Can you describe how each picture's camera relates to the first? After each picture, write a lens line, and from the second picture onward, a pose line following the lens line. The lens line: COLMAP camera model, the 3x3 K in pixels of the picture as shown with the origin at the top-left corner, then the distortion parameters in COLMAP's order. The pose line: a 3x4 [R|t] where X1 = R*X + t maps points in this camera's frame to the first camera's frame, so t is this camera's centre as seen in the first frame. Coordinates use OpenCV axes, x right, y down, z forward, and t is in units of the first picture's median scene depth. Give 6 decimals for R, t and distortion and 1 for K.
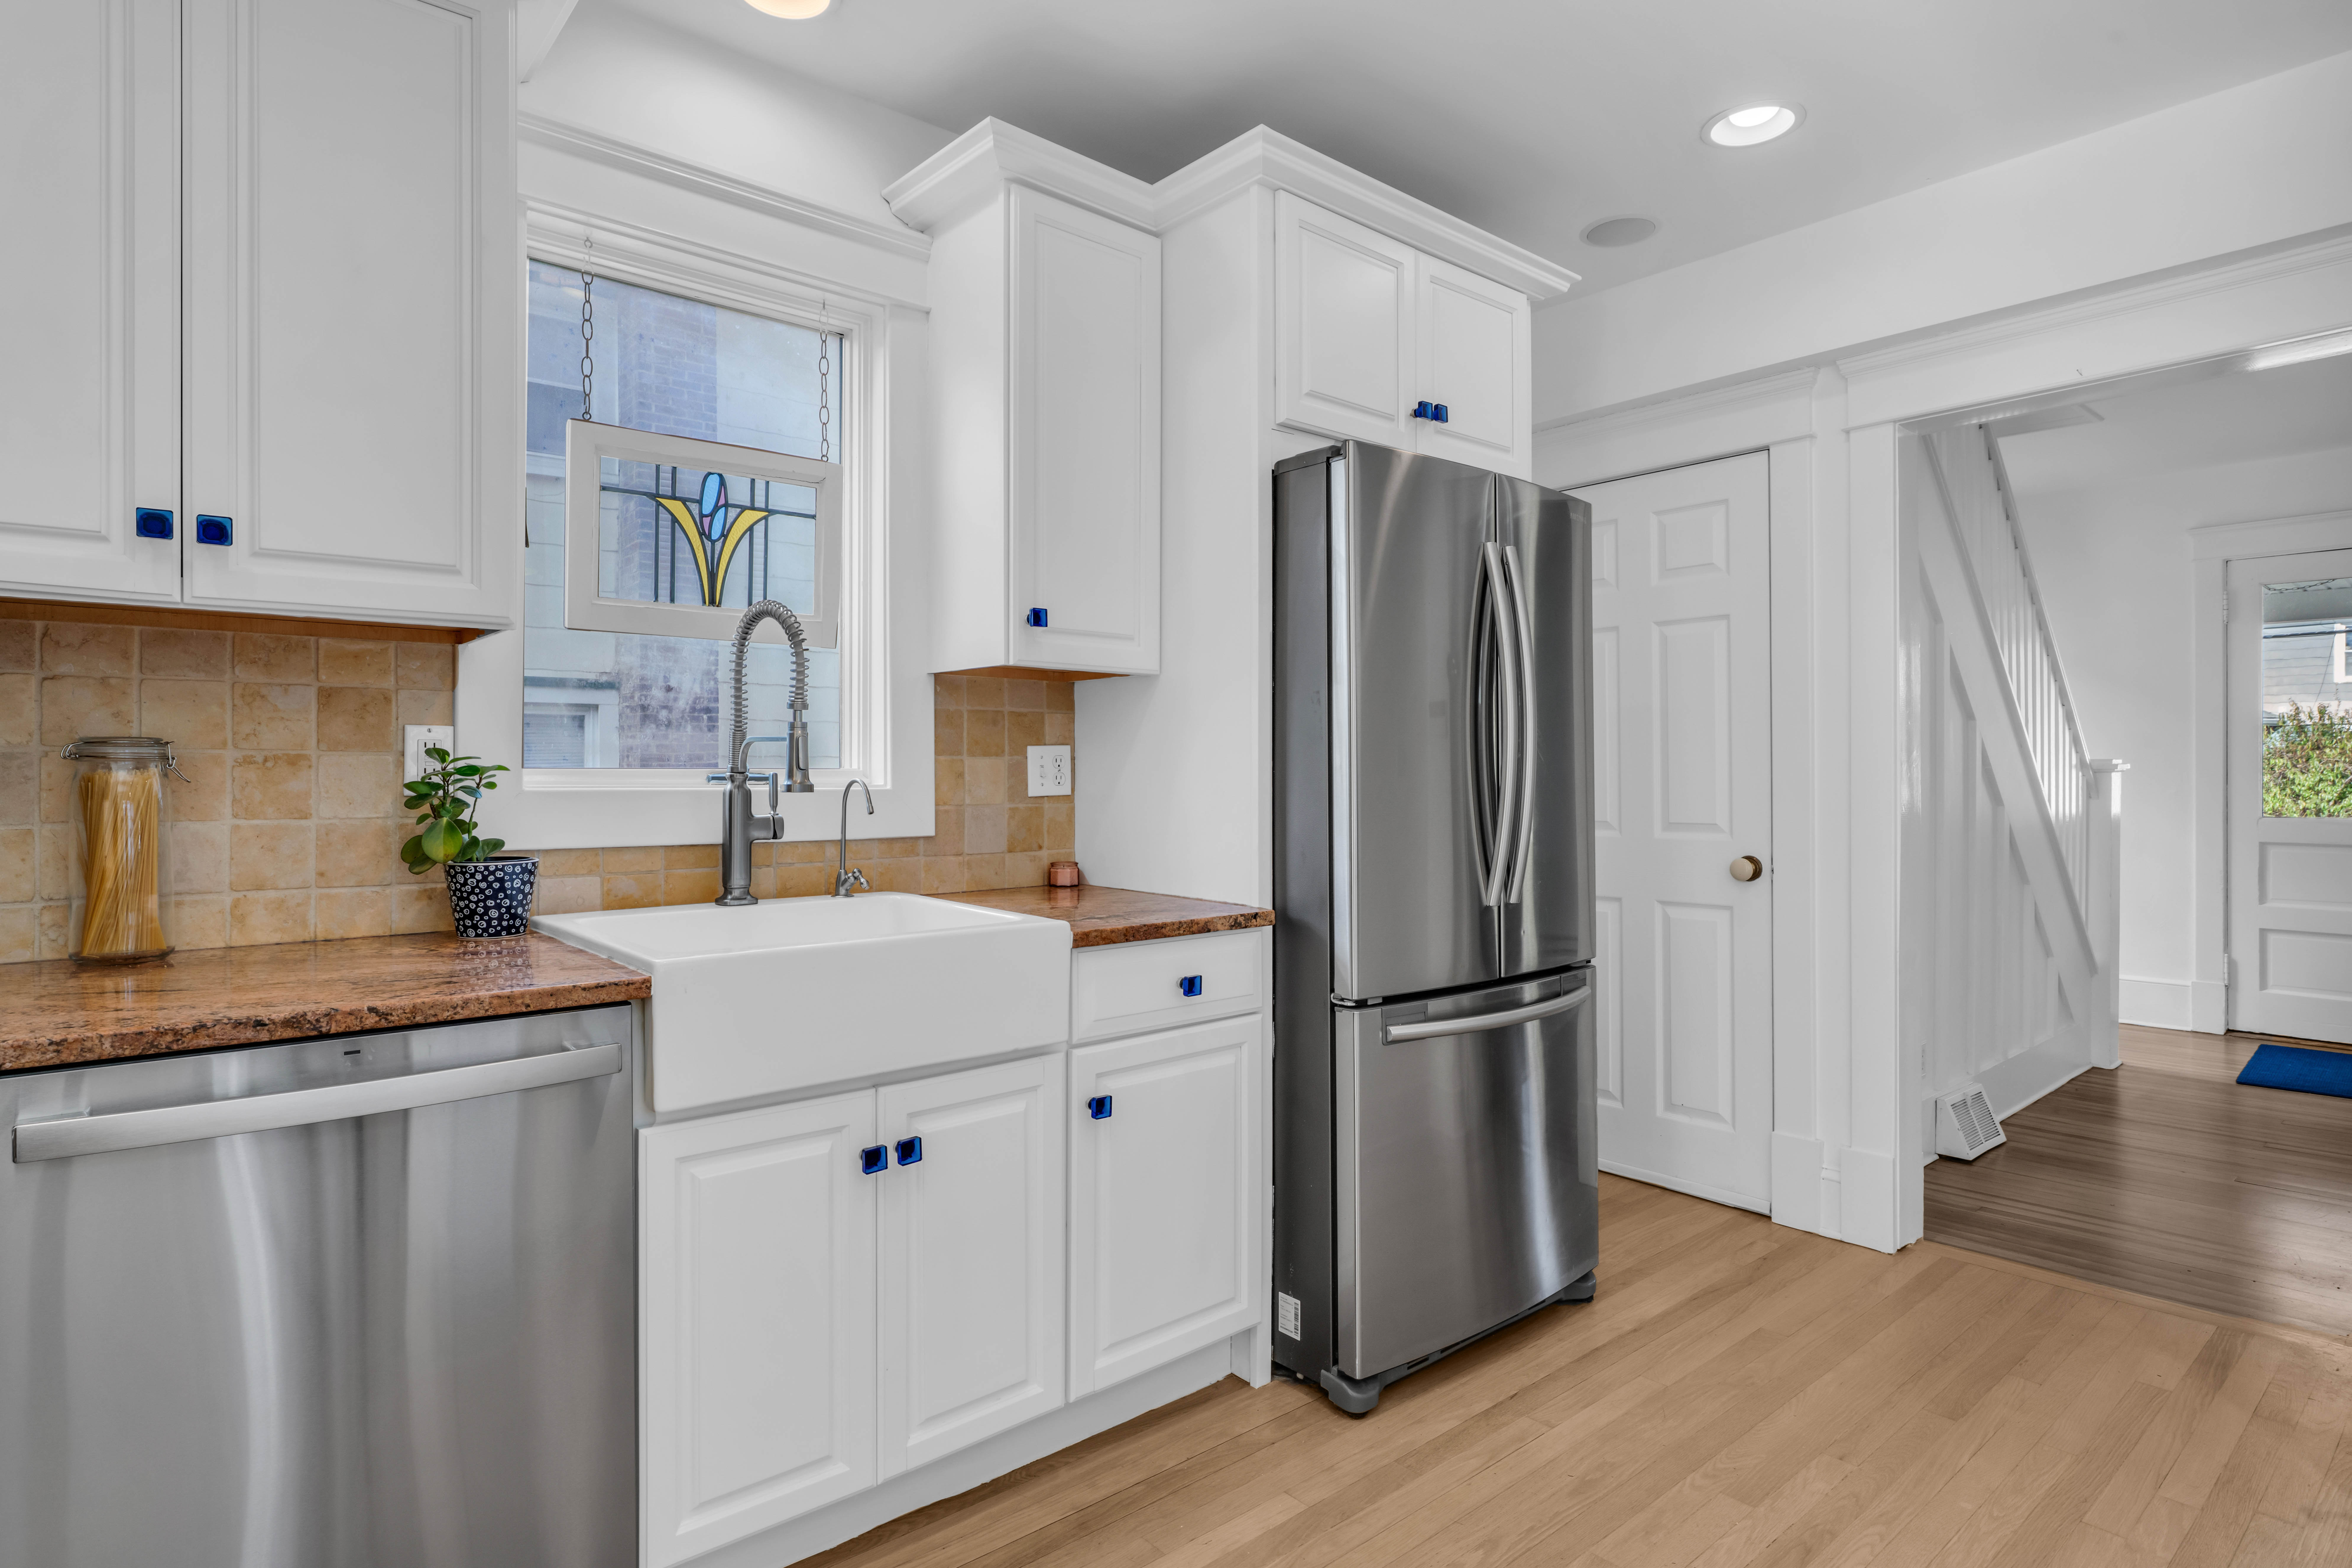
lens RADIAL K [[1296.3, 0, 1213.6], [0, 1296.3, 777.9], [0, 0, 1]] dist [0.002463, 0.000094]
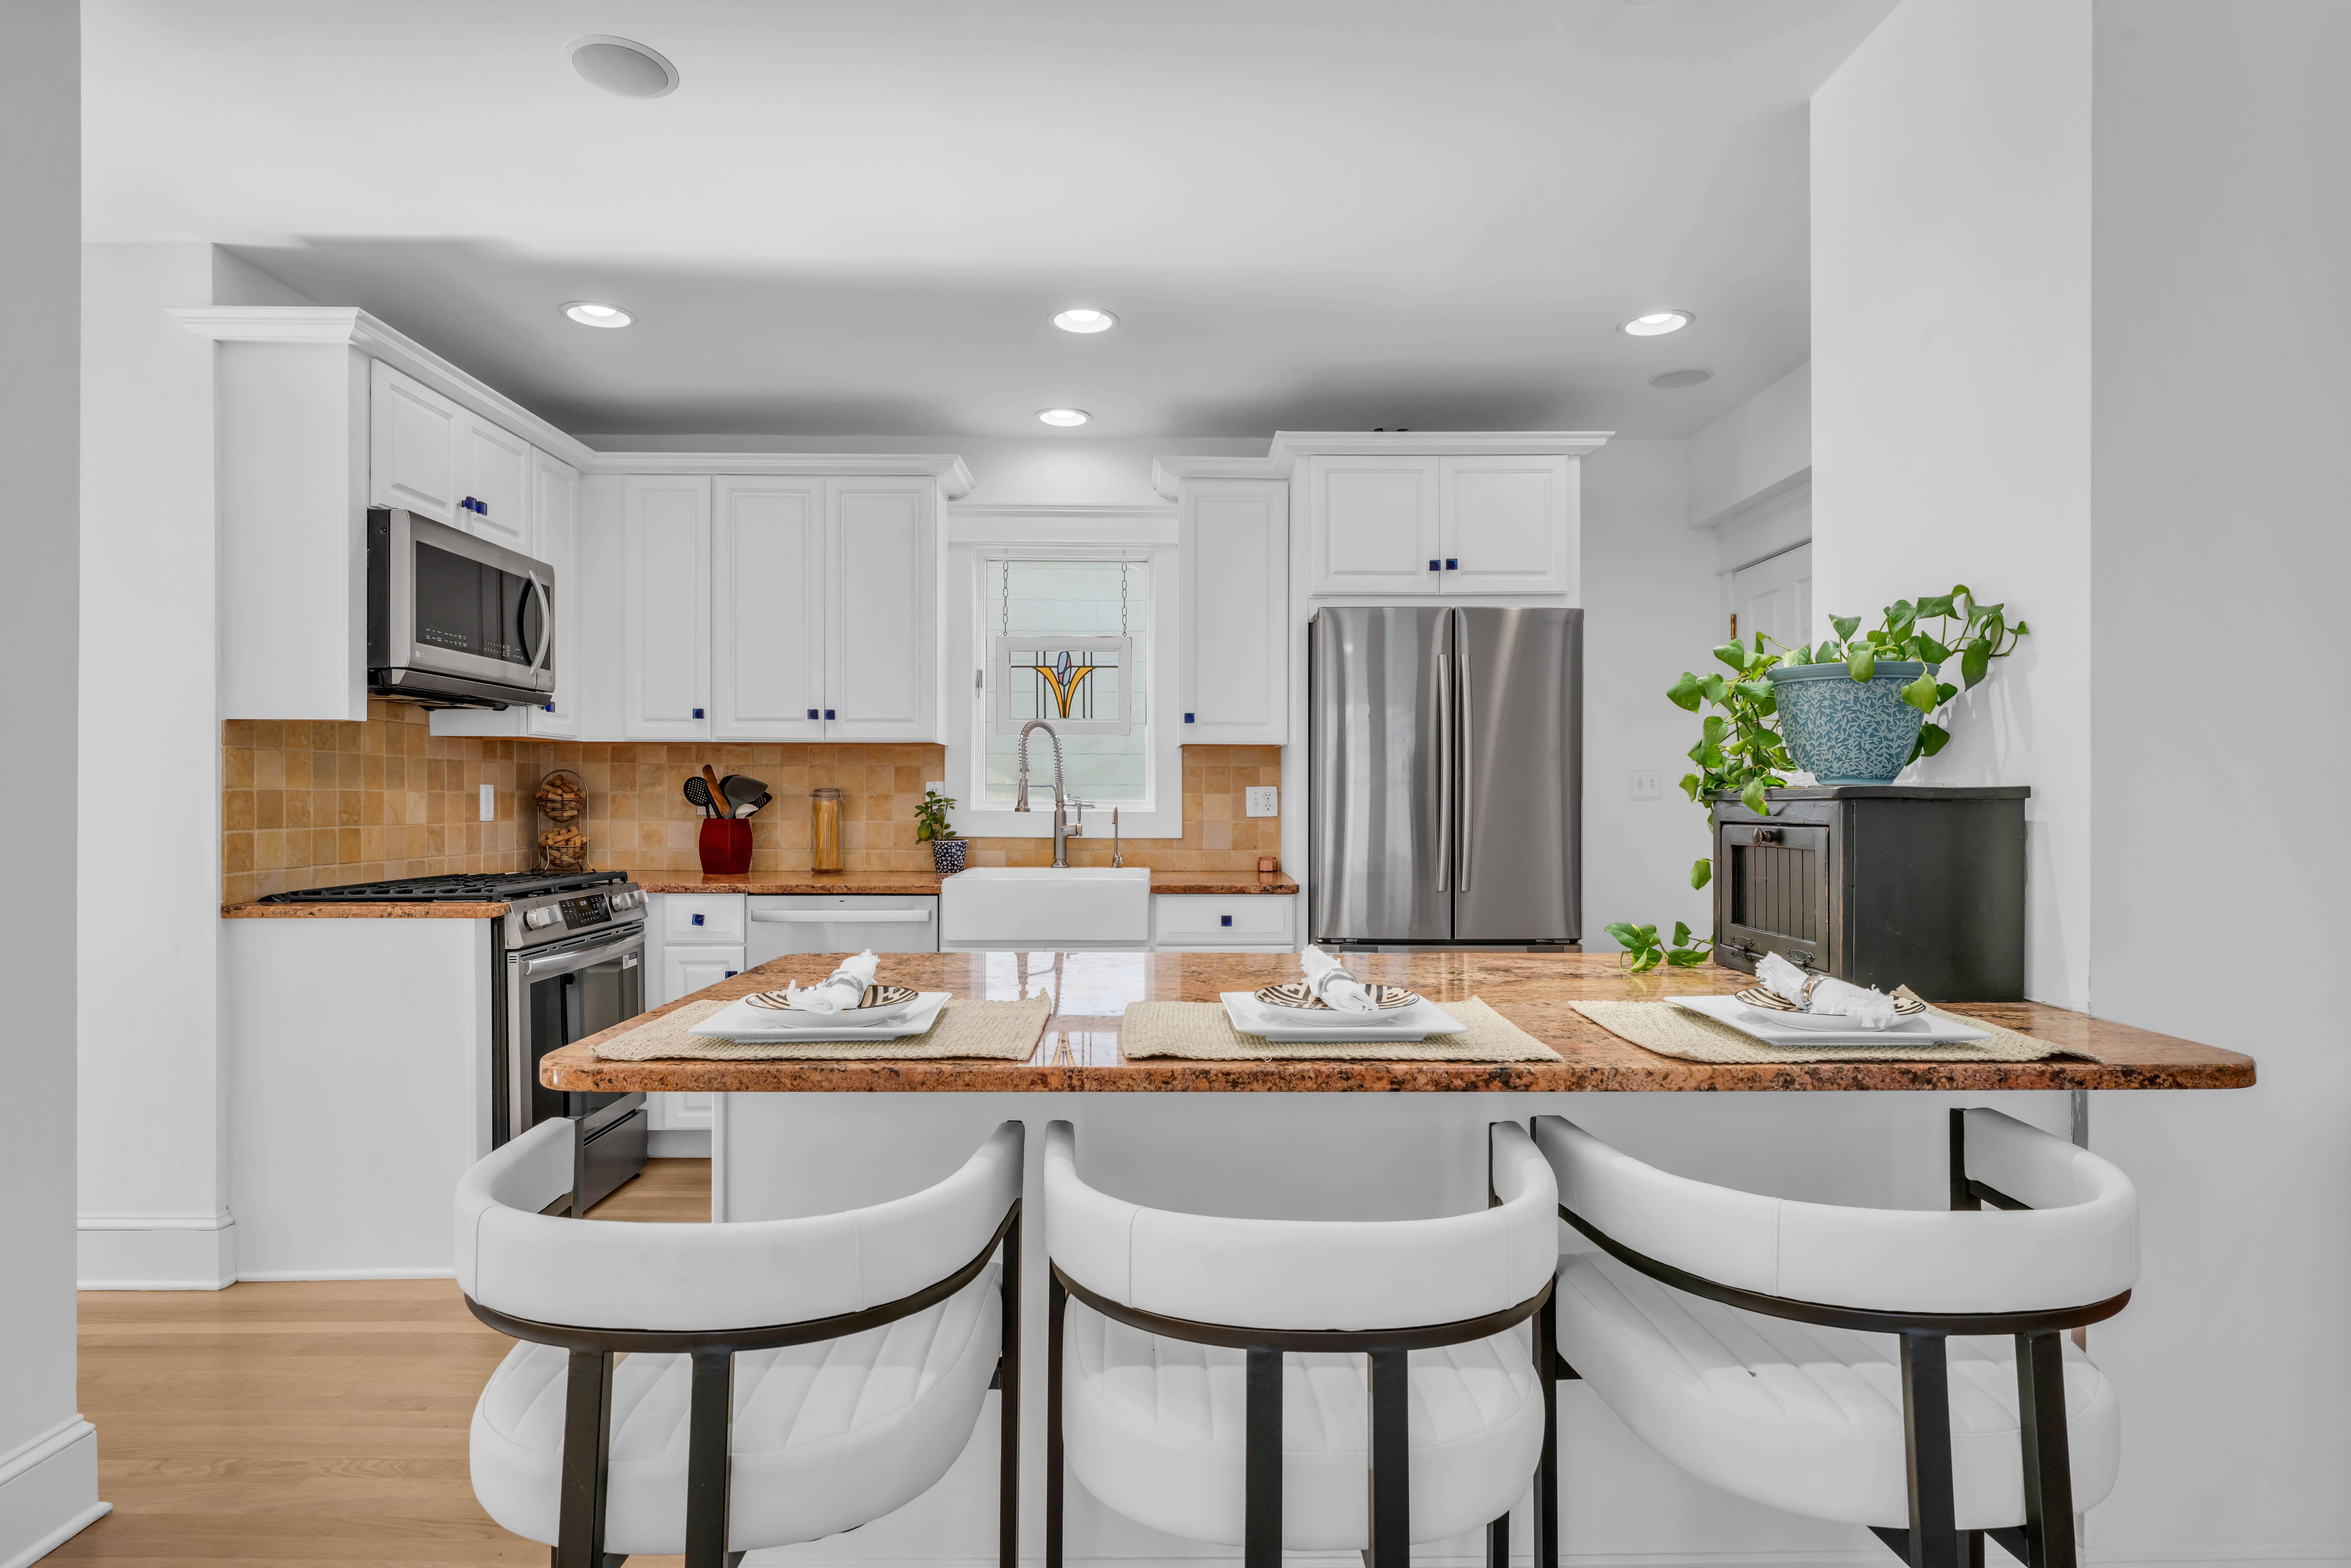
lens RADIAL K [[1422.5, 0, 1175.5], [0, 1422.5, 784.0], [0, 0, 1]] dist [0.024820, 0.000020]
pose [[0.736485, -0.003533, -0.676445, 1.366681], [-0.005125, 0.999929, -0.010803, -0.010255], [0.676435, 0.011423, 0.736414, -0.550220]]
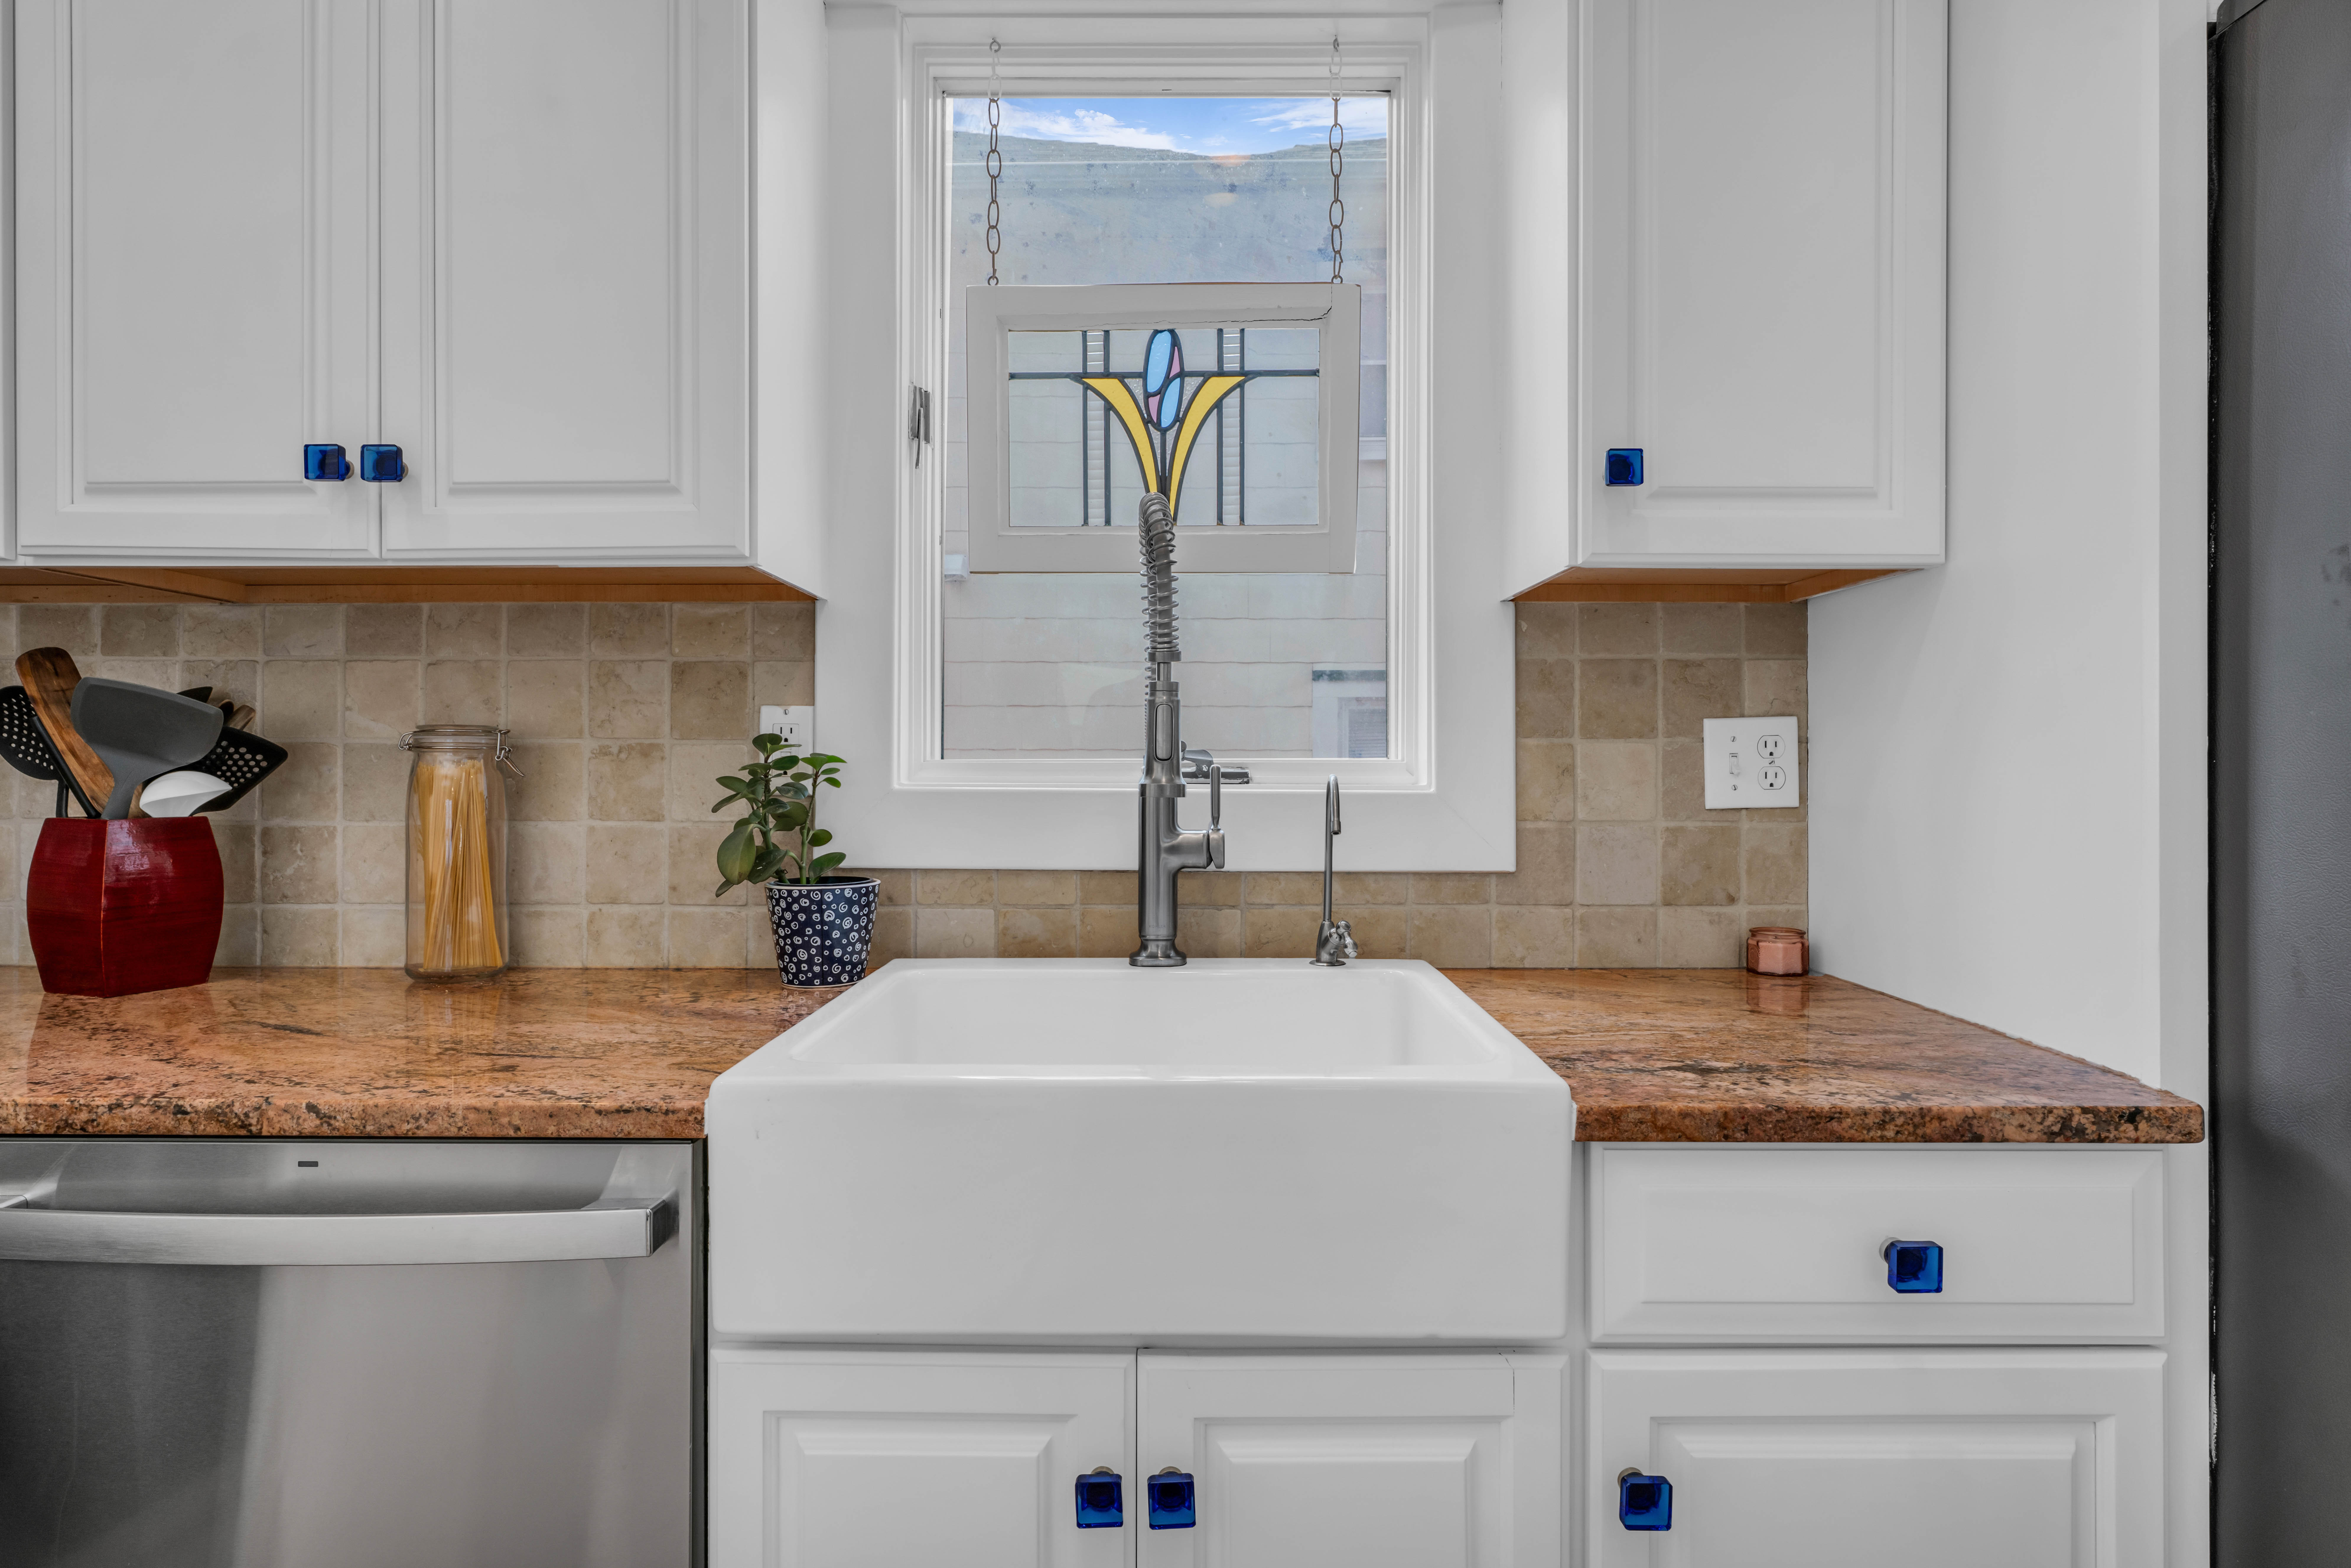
lens RADIAL K [[1319.7, 0, 1169.3], [0, 1319.7, 770.9], [0, 0, 1]] dist [0.001259, 0.001084]
pose [[0.725741, -0.000077, -0.687968, 0.110785], [-0.003594, 0.999986, -0.003903, 0.001366], [0.687958, 0.005305, 0.725731, 0.556511]]
